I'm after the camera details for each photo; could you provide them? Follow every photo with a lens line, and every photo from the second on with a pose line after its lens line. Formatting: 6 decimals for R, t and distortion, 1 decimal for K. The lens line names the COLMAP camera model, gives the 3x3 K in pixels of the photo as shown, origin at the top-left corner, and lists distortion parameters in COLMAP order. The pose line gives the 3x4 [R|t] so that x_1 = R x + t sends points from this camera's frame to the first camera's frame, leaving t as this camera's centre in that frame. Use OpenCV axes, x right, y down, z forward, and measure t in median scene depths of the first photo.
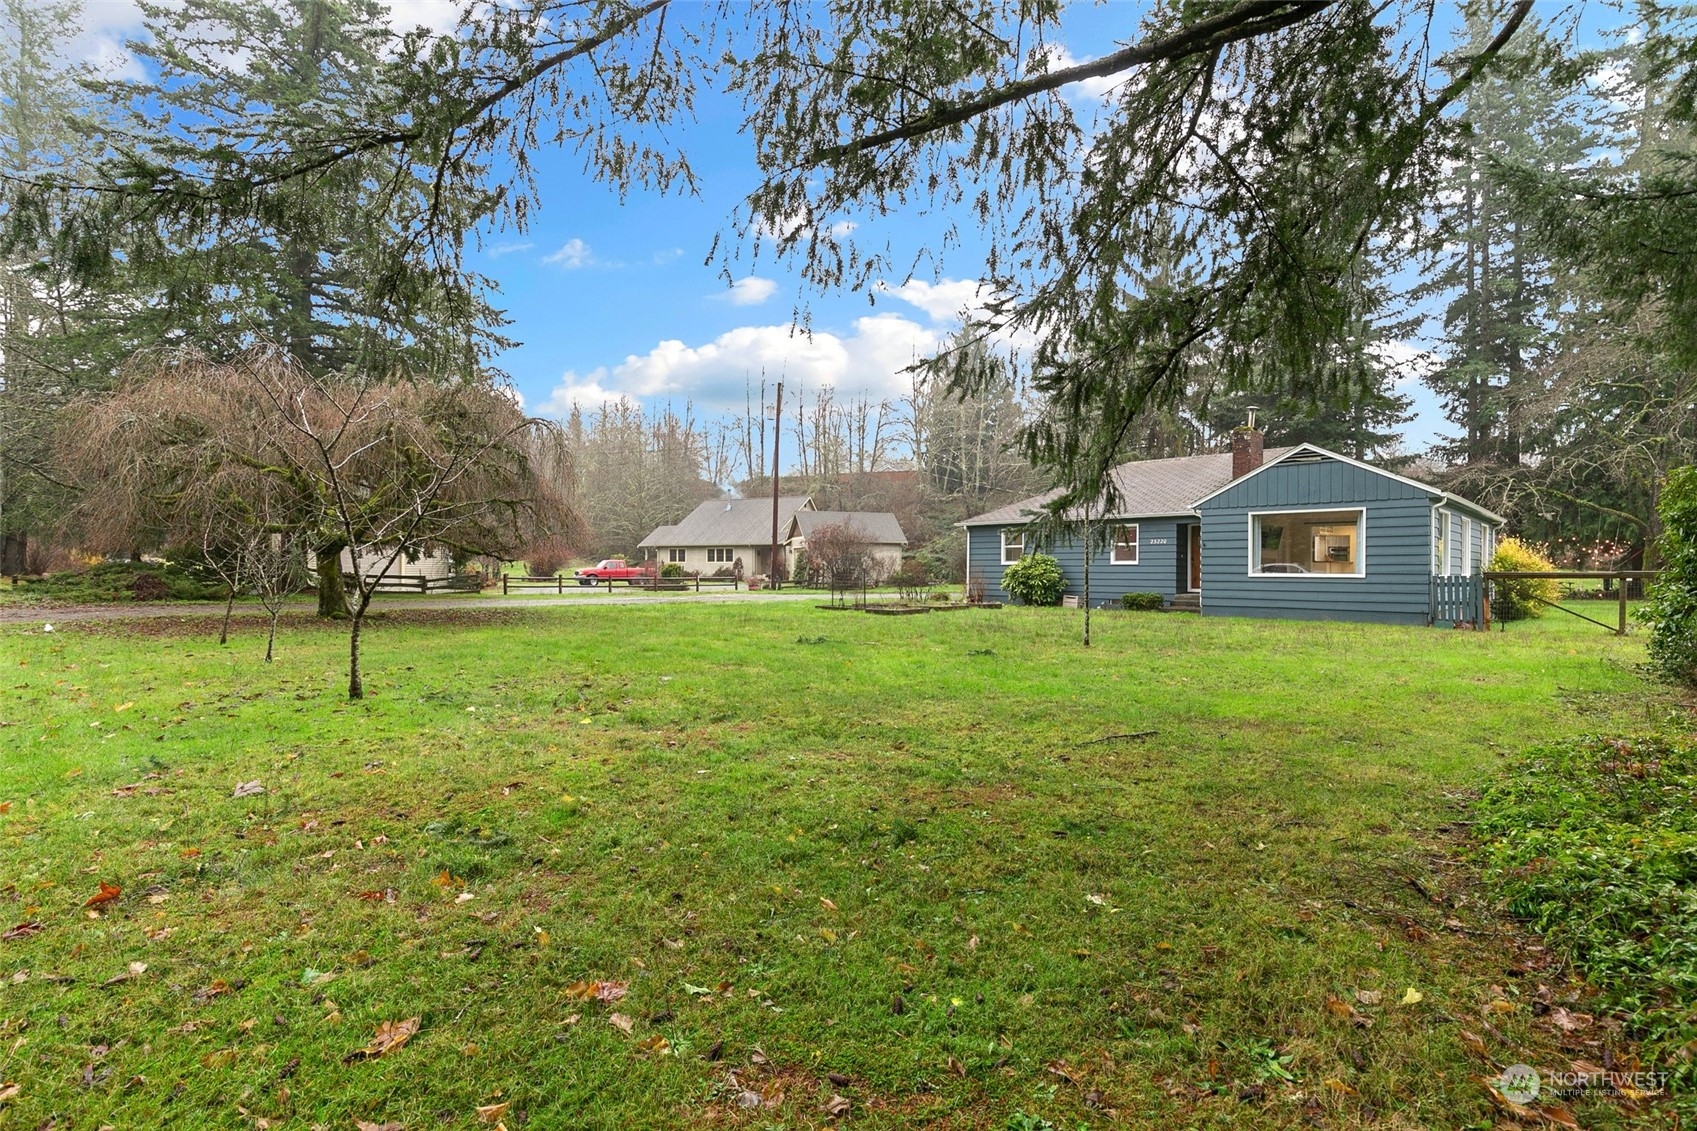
lens RADIAL K [[881.3, 0, 848.5], [0, 881.3, 565.5], [0, 0, 1]] dist [-0.000524, -0.000093]
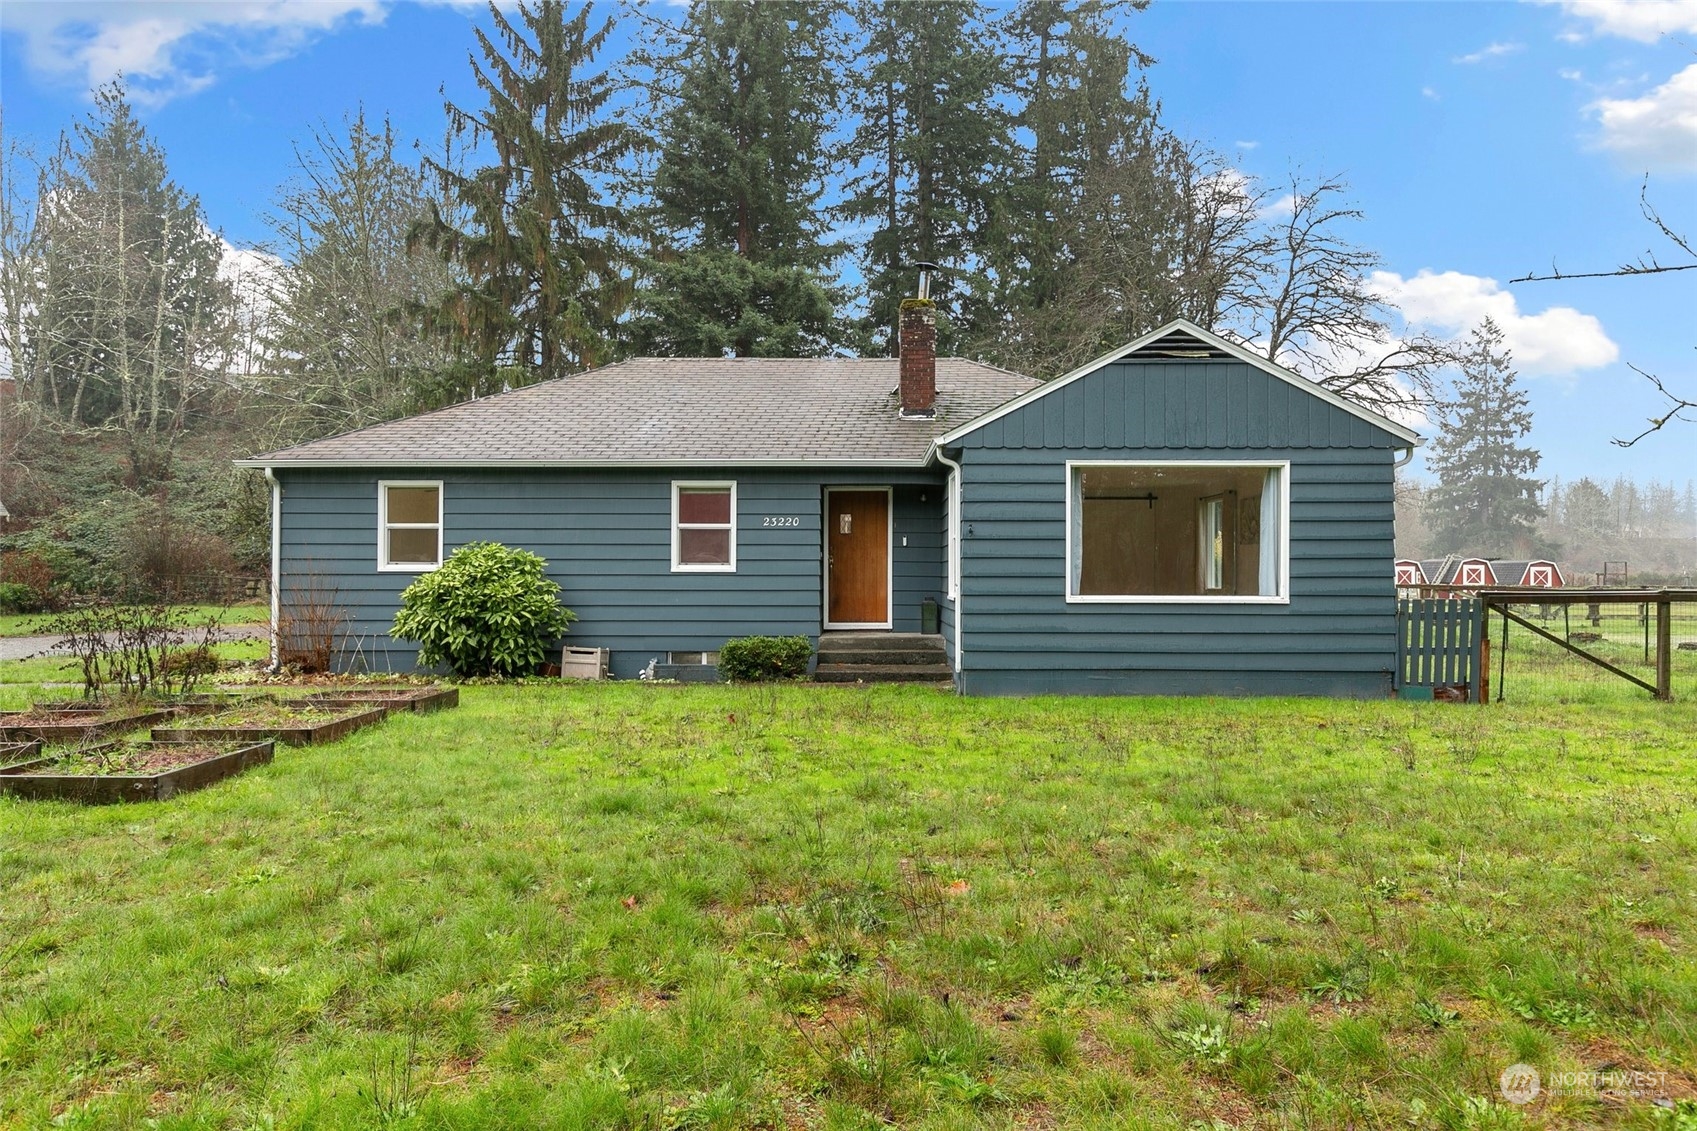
lens RADIAL K [[1100.7, 0, 848.5], [0, 1100.7, 565.5], [0, 0, 1]] dist [-0.003940, -0.003005]
pose [[0.726363, 0.002340, 0.687307, -0.011112], [-0.004138, 0.999991, 0.000969, -0.005263], [-0.687298, -0.003548, 0.726367, 0.539072]]
